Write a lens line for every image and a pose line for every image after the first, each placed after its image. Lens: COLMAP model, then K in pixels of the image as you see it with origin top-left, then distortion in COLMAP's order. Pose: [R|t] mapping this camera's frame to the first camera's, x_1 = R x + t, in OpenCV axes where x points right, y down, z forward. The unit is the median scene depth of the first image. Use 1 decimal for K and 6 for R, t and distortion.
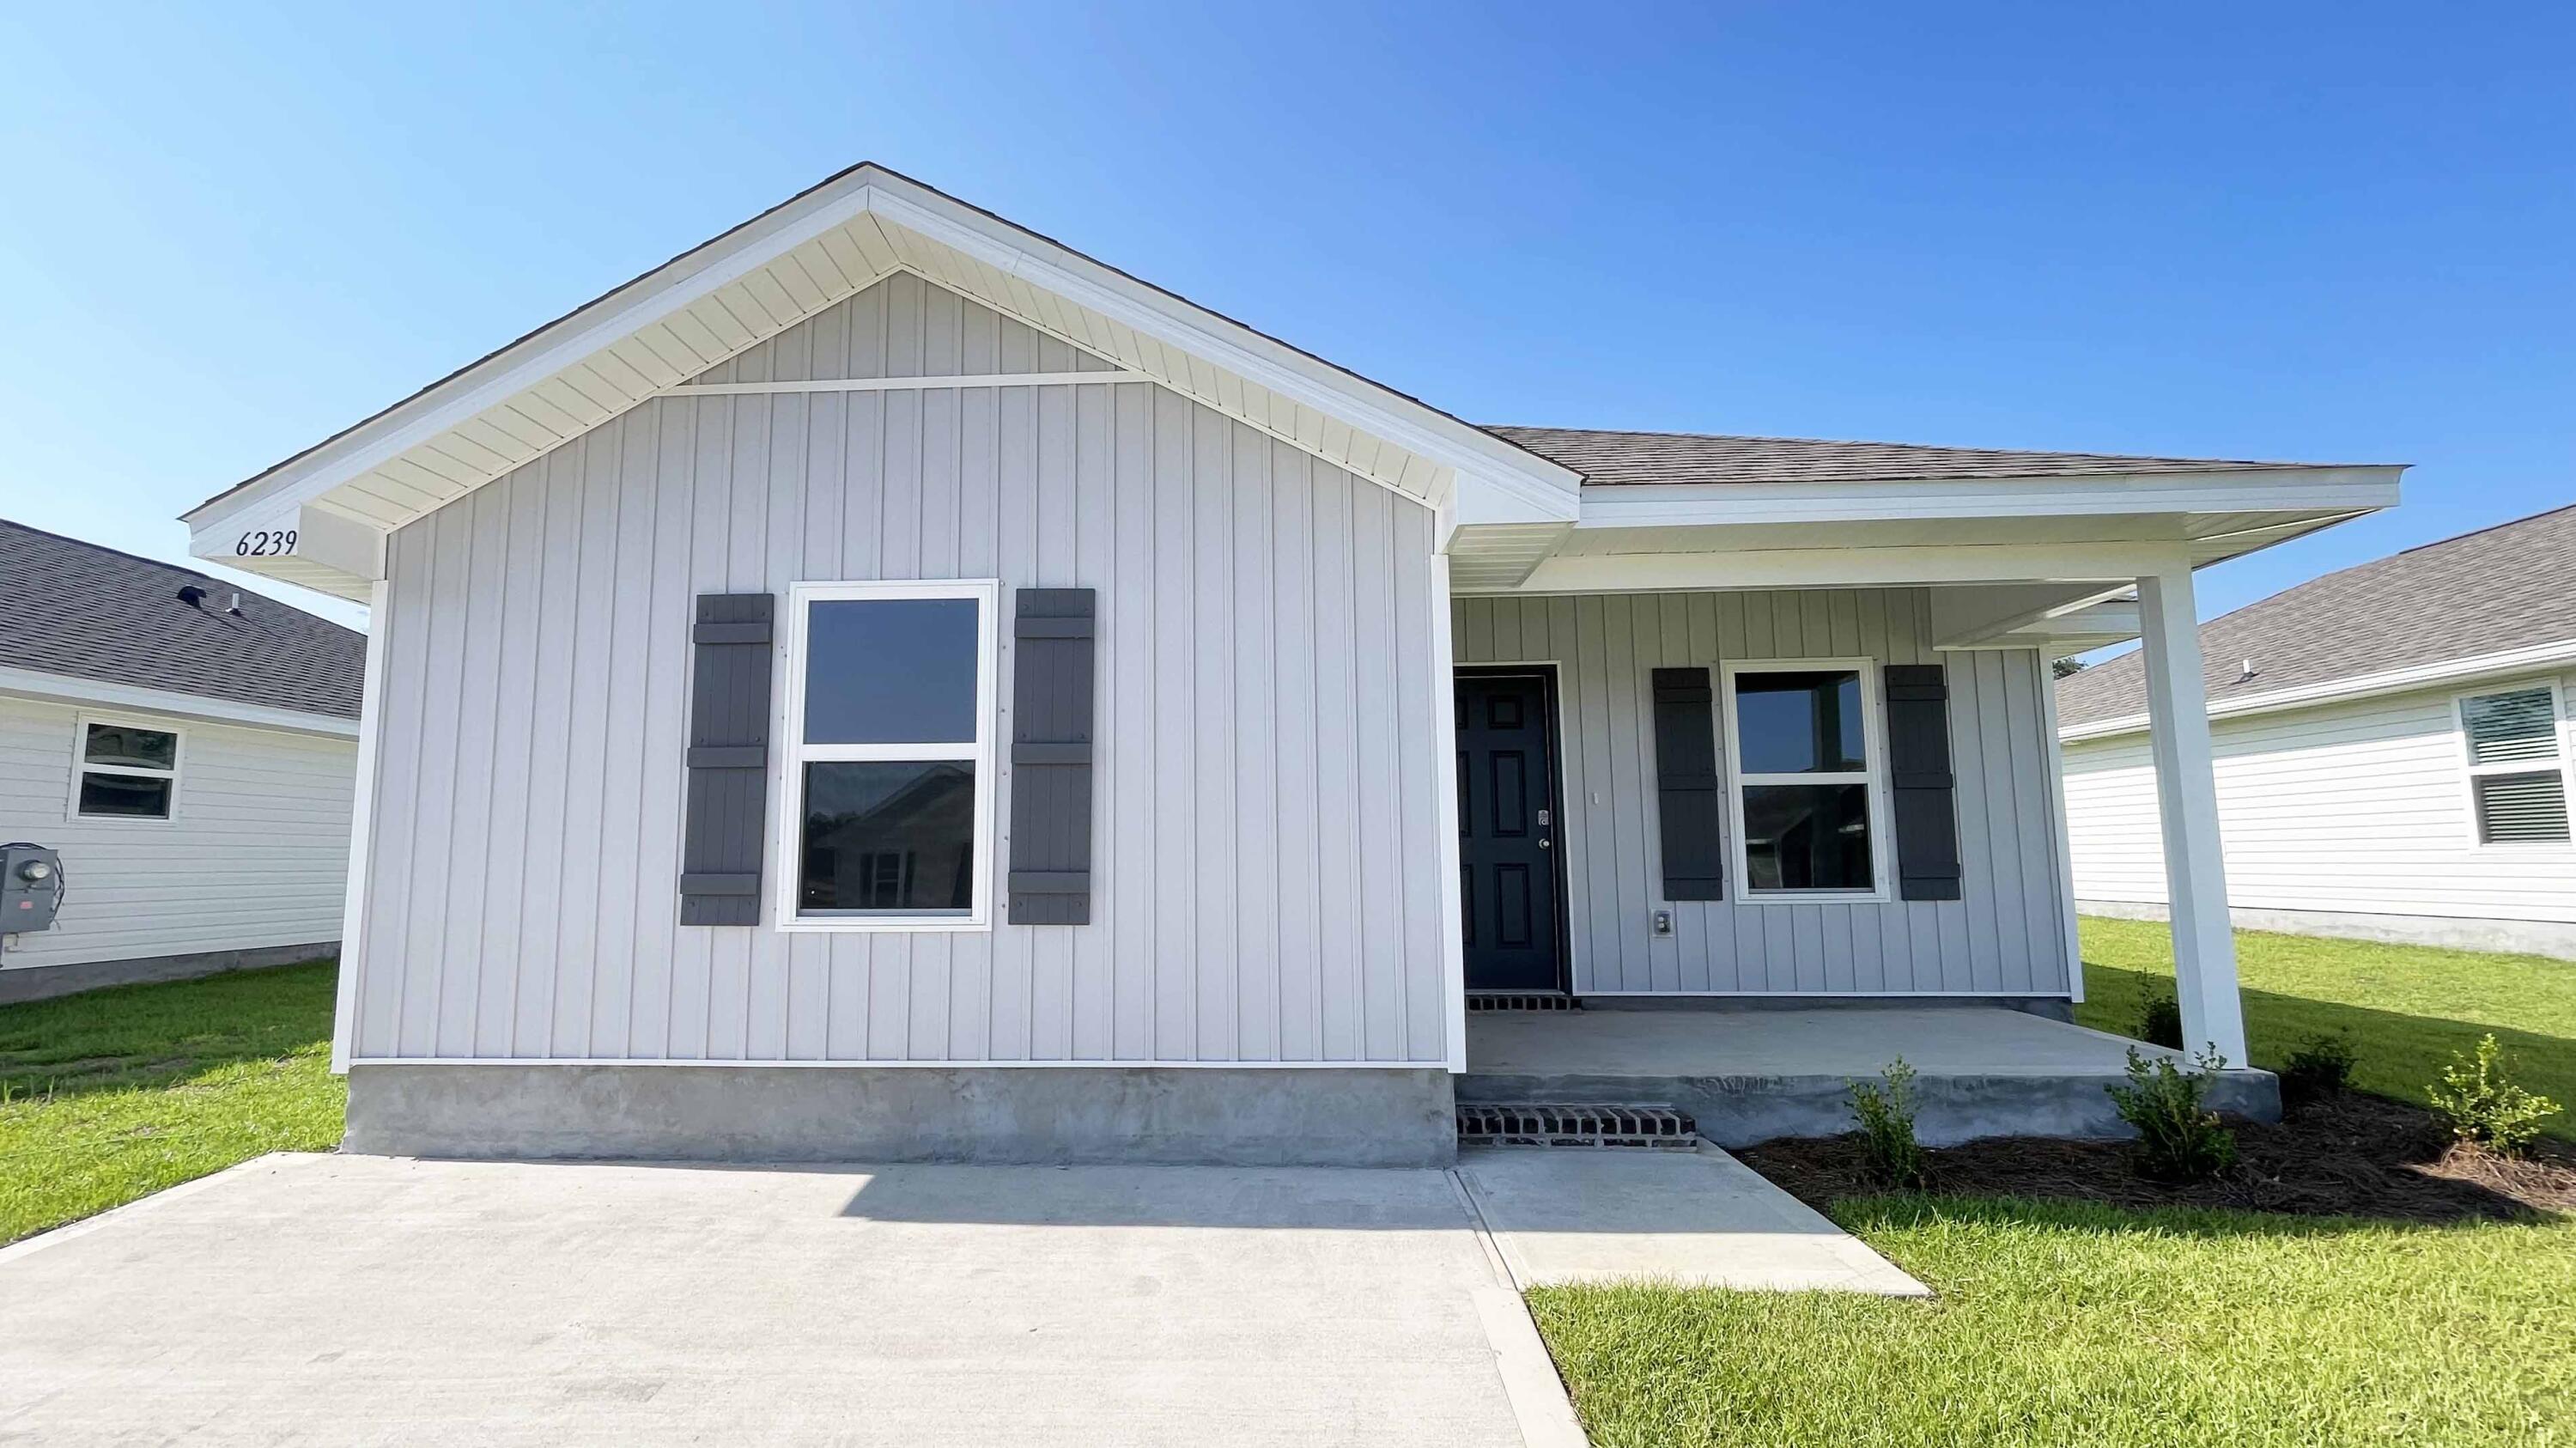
lens RADIAL K [[1067.1, 0, 1248.4], [0, 1067.1, 729.1], [0, 0, 1]] dist [-0.000153, -0.000552]
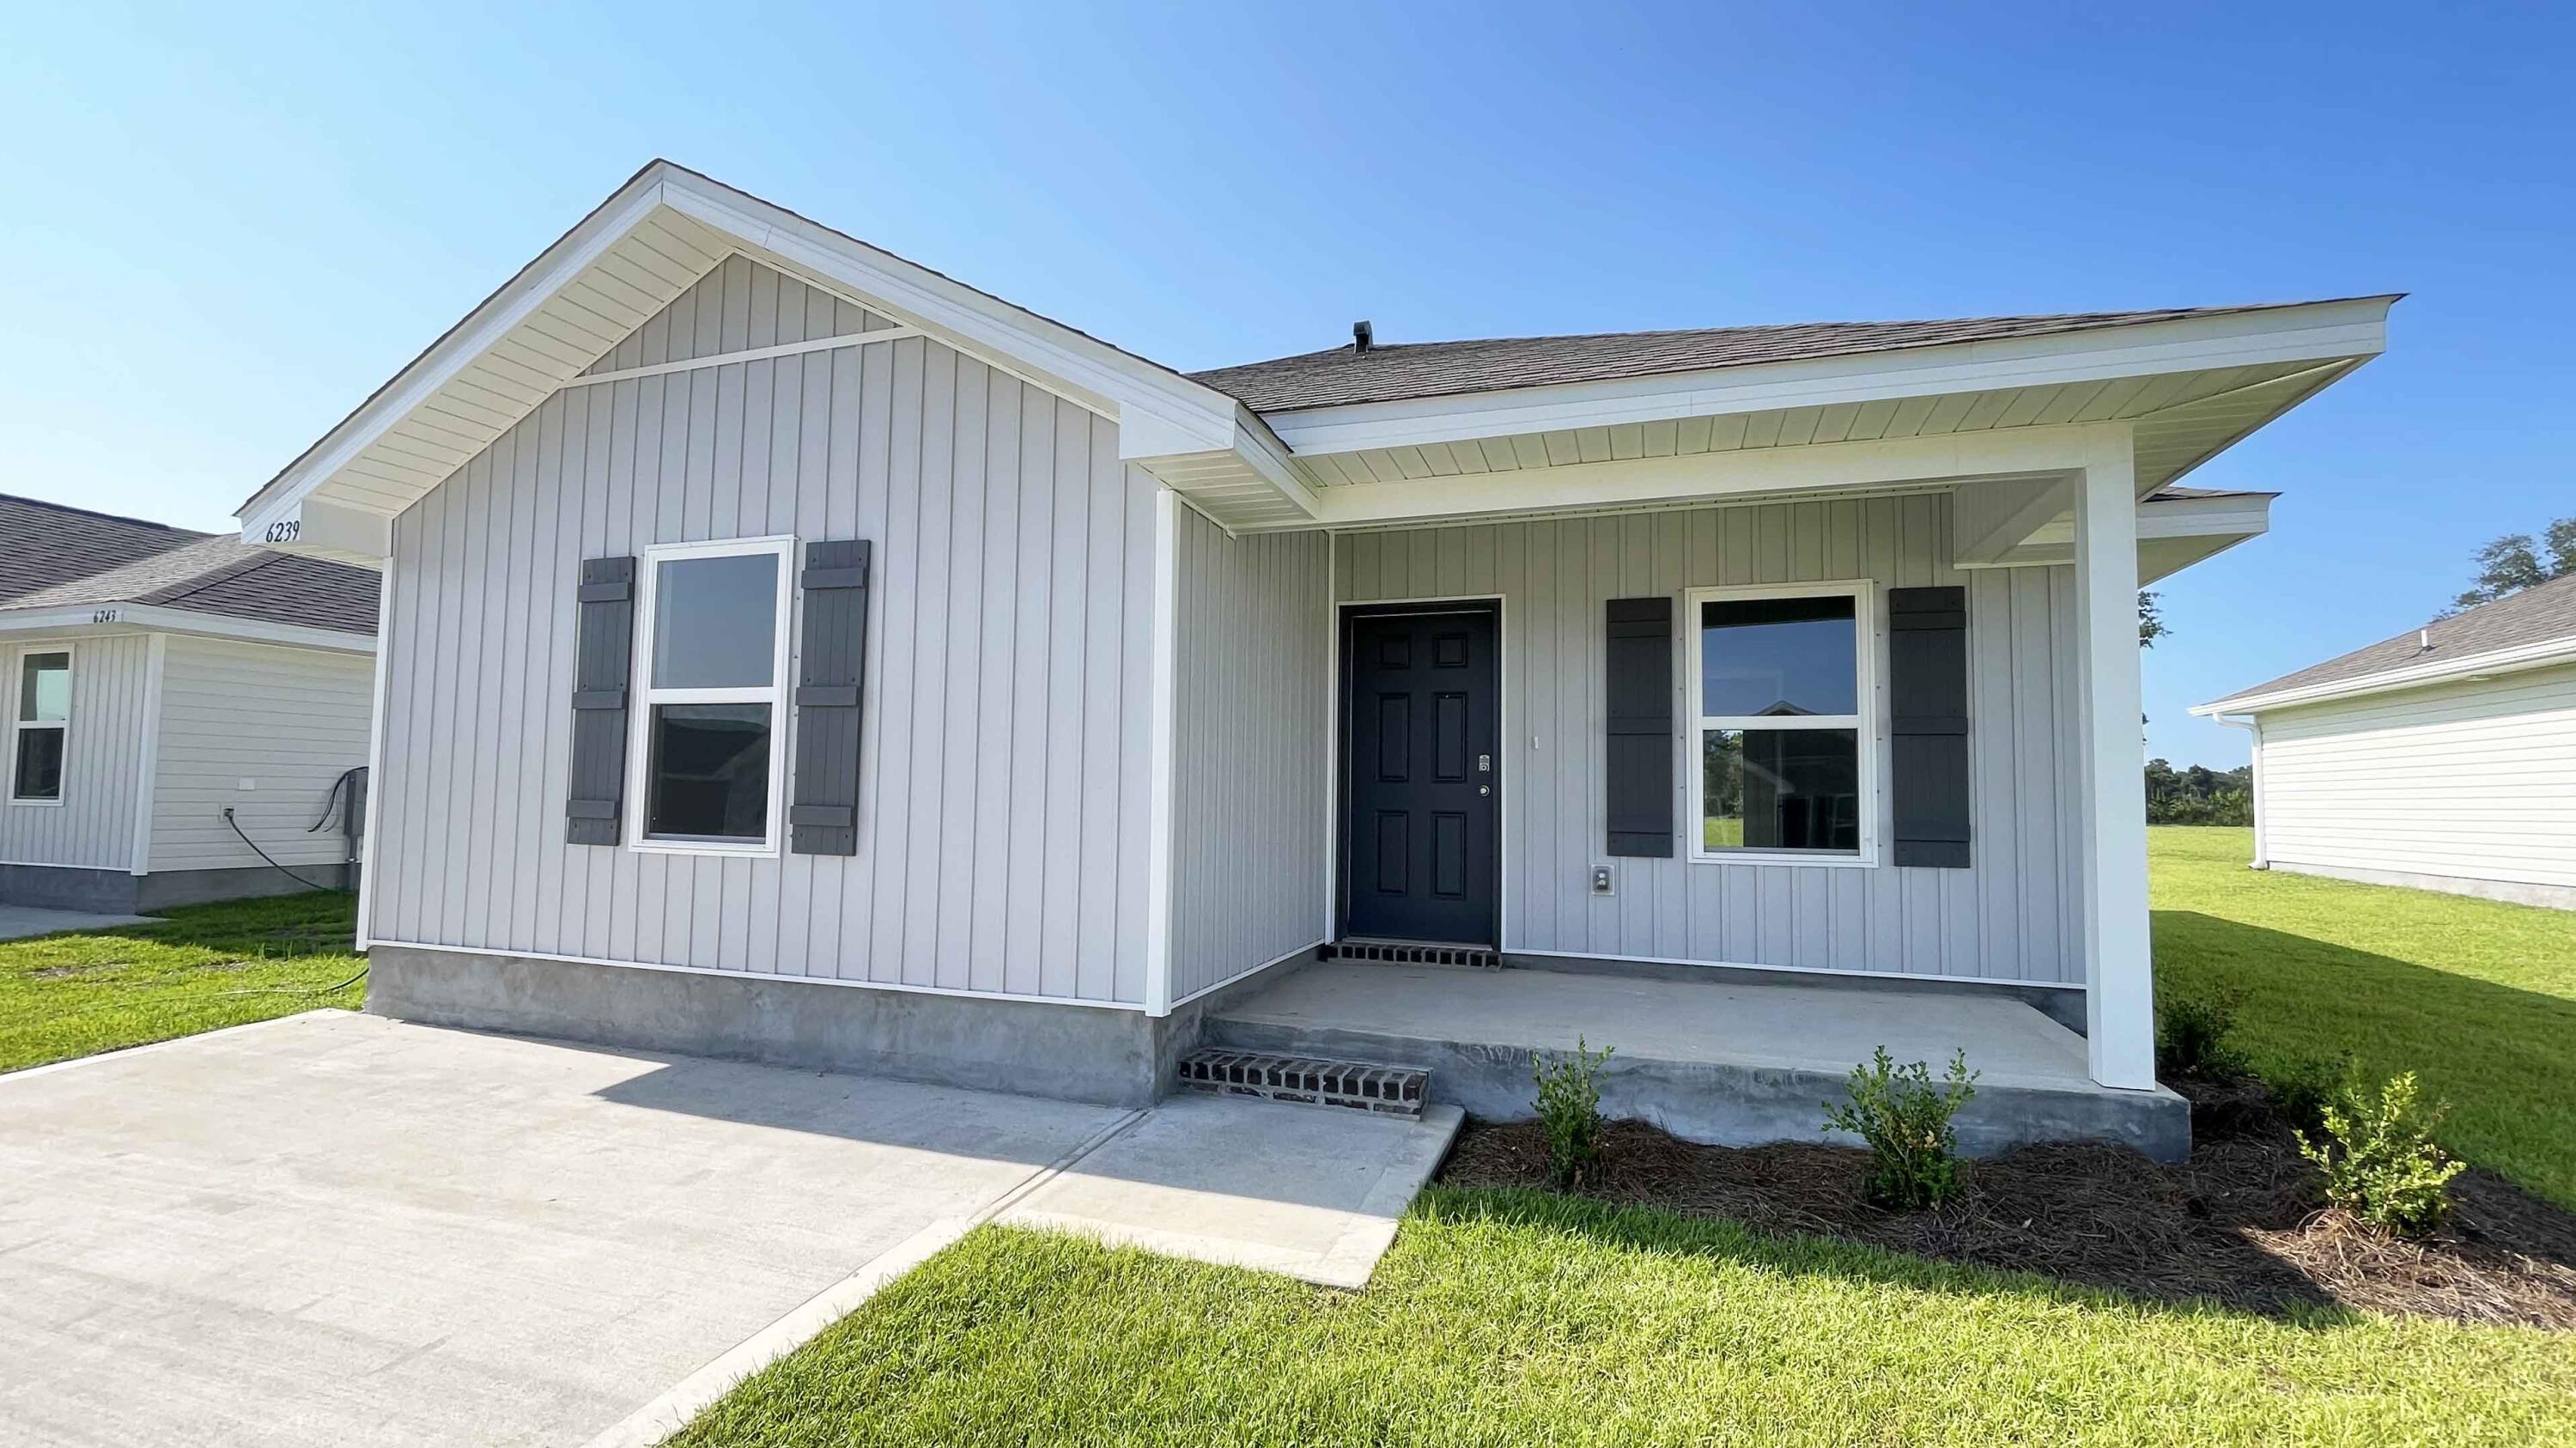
lens RADIAL K [[1066.3, 0, 1288.0], [0, 1066.3, 724.0], [0, 0, 1]] dist [0.000612, 0.000189]
pose [[0.964037, 0.003580, -0.265744, 0.552907], [0.009492, 0.998807, 0.047891, 0.003468], [0.265598, -0.048691, 0.962853, 0.086400]]
